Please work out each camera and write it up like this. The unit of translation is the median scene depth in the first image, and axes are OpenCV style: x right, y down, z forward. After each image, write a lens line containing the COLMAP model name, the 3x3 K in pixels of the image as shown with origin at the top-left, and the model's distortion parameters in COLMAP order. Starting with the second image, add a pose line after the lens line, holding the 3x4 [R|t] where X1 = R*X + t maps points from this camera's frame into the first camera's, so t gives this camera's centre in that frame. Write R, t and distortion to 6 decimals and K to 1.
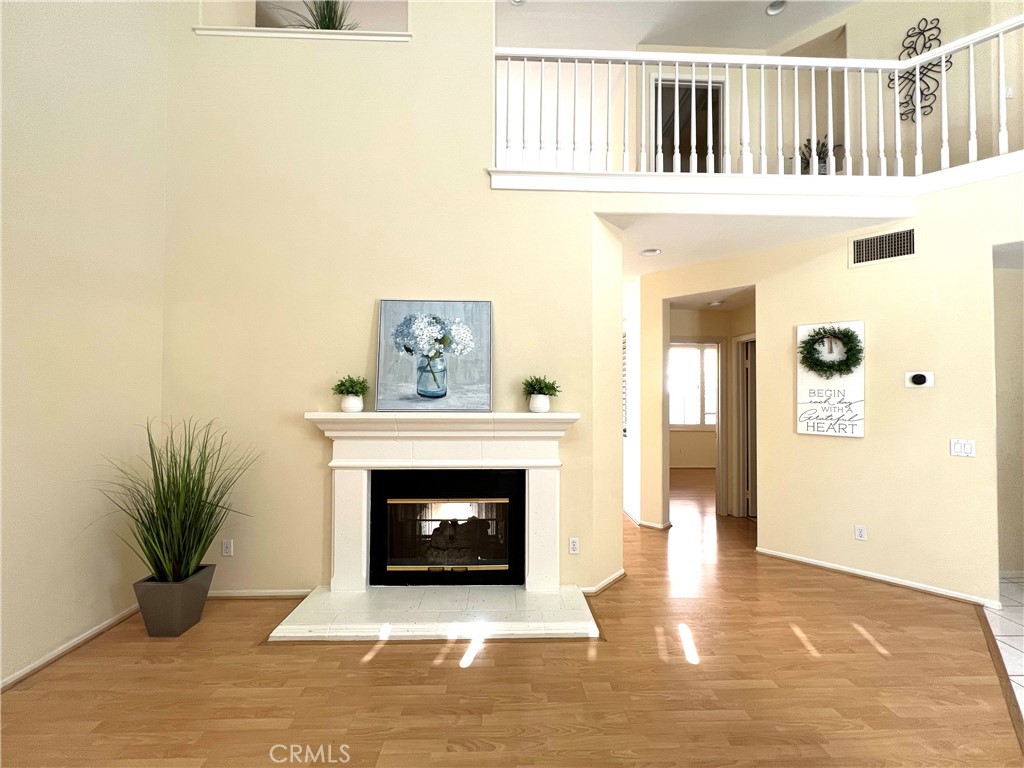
lens RADIAL K [[412.4, 0, 513.3], [0, 412.4, 382.8], [0, 0, 1]] dist [0.000776, 0.000134]
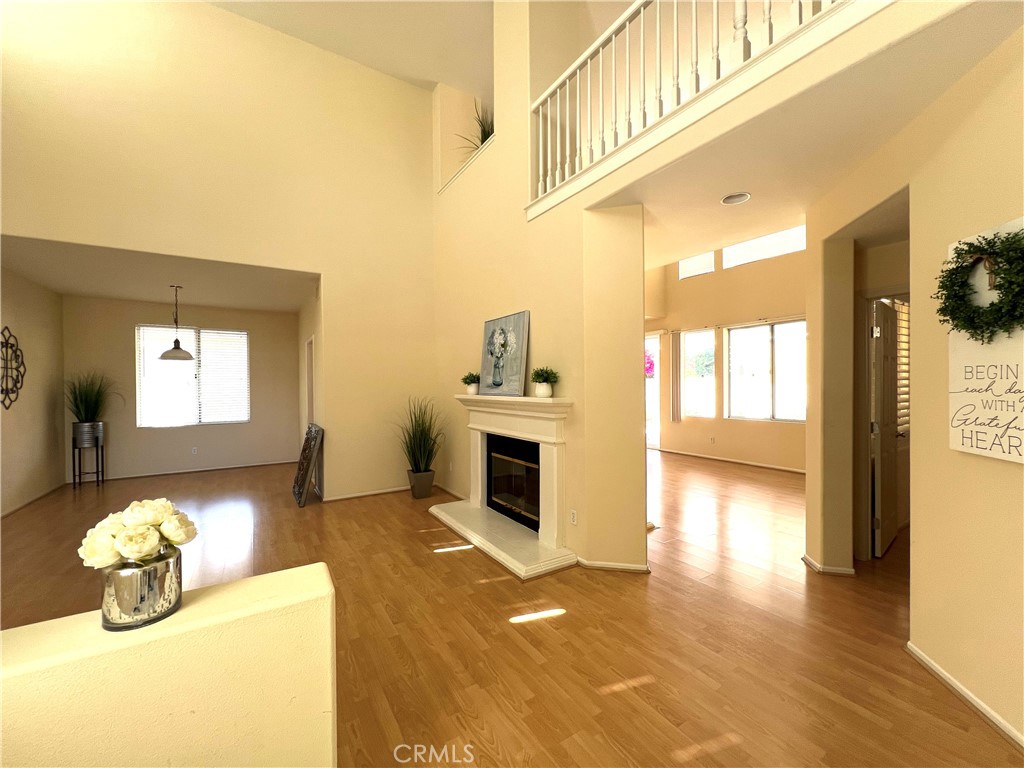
lens RADIAL K [[410.5, 0, 514.6], [0, 410.5, 383.5], [0, 0, 1]] dist [0.002819, -0.000288]
pose [[0.510592, -0.010692, -0.859757, 1.052689], [0.032041, 0.999465, 0.006599, 0.020544], [0.859226, -0.030917, 0.510661, 0.313114]]
